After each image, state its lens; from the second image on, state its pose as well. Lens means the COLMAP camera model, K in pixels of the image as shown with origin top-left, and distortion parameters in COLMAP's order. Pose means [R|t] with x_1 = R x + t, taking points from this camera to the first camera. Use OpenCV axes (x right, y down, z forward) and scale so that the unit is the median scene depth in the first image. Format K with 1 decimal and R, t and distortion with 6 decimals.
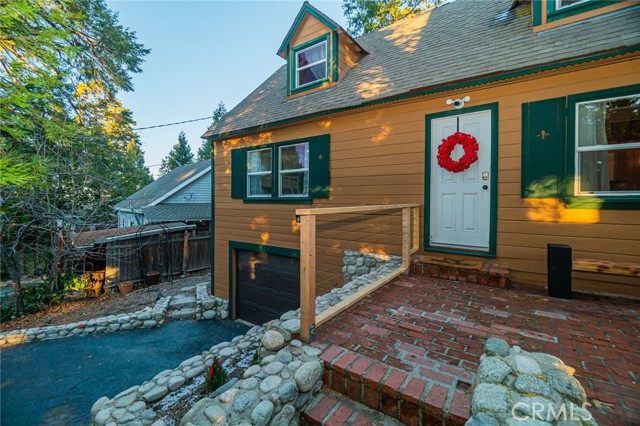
lens RADIAL K [[274.8, 0, 329.9], [0, 274.8, 204.9], [0, 0, 1]] dist [-0.000491, -0.000449]
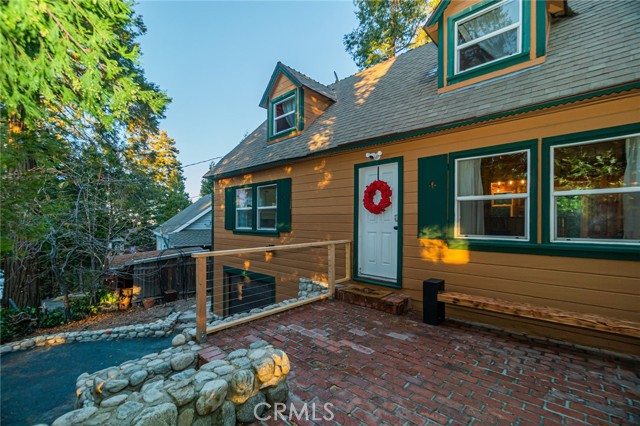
lens RADIAL K [[283.0, 0, 330.4], [0, 283.0, 222.6], [0, 0, 1]] dist [-0.000080, 0.000259]
pose [[0.990262, -0.001853, -0.139207, 0.281939], [0.000525, 0.999954, -0.009578, -0.046673], [0.139218, 0.009412, 0.990217, -0.143940]]
